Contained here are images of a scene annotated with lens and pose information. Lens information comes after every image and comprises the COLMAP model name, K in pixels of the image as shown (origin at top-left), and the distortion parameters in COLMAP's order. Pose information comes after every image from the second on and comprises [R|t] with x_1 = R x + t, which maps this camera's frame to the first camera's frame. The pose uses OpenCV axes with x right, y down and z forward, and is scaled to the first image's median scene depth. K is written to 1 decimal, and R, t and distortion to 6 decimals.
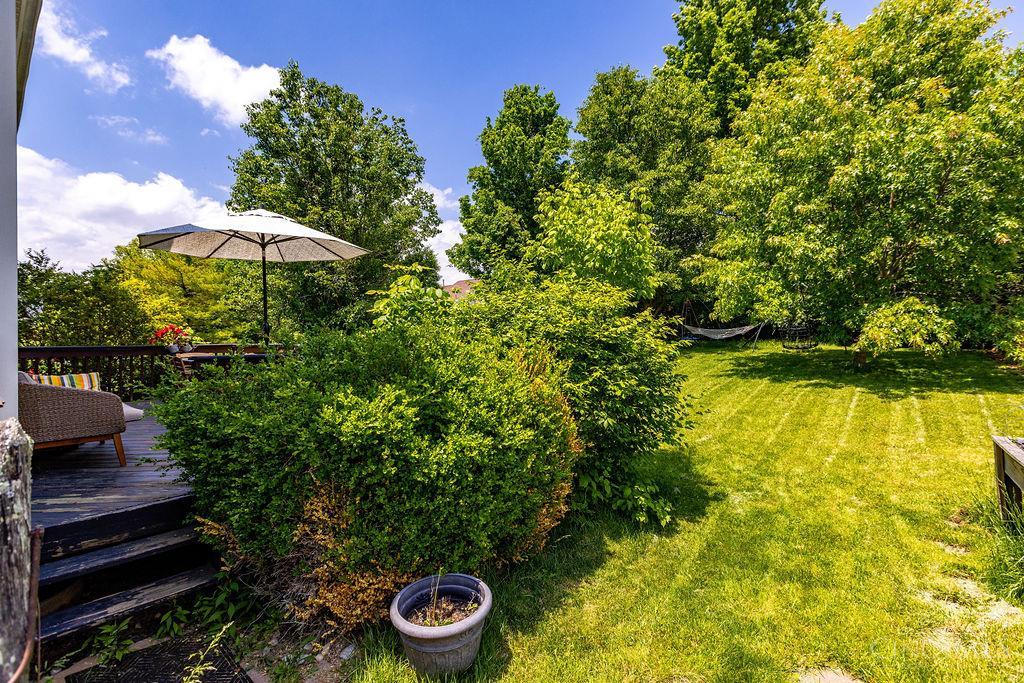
lens RADIAL K [[464.6, 0, 514.9], [0, 464.6, 339.5], [0, 0, 1]] dist [0.005843, -0.000711]
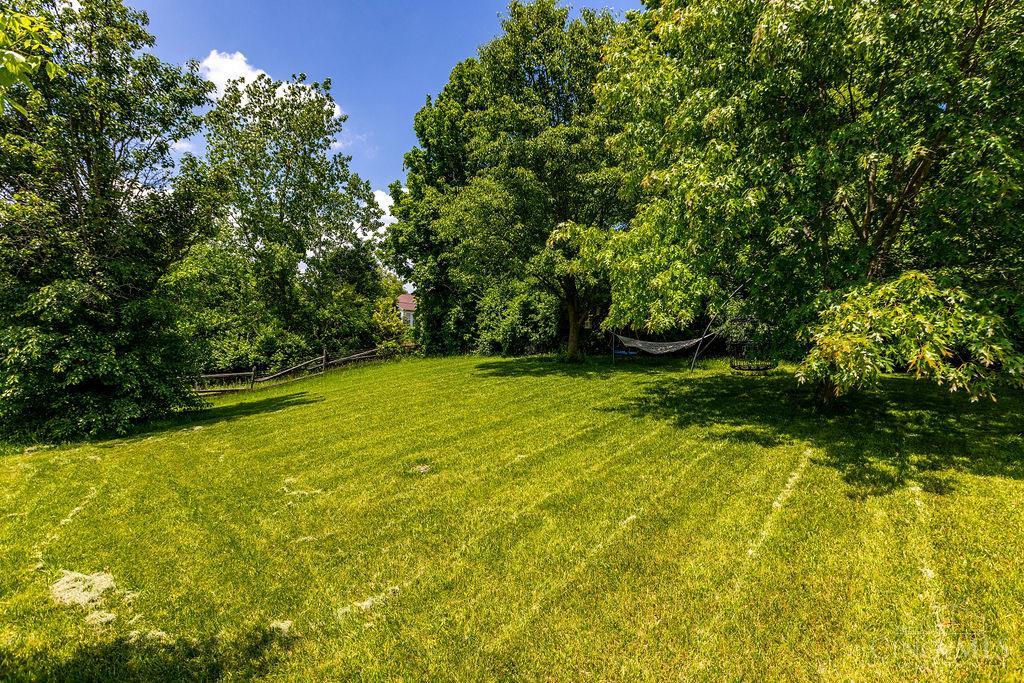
lens RADIAL K [[464.6, 0, 516.8], [0, 464.6, 336.3], [0, 0, 1]] dist [0.005843, -0.000711]
pose [[0.999502, 0.031295, 0.004045, 0.403446], [-0.031135, 0.998902, -0.035019, 0.006420], [-0.005137, 0.034876, 0.999378, 0.476366]]
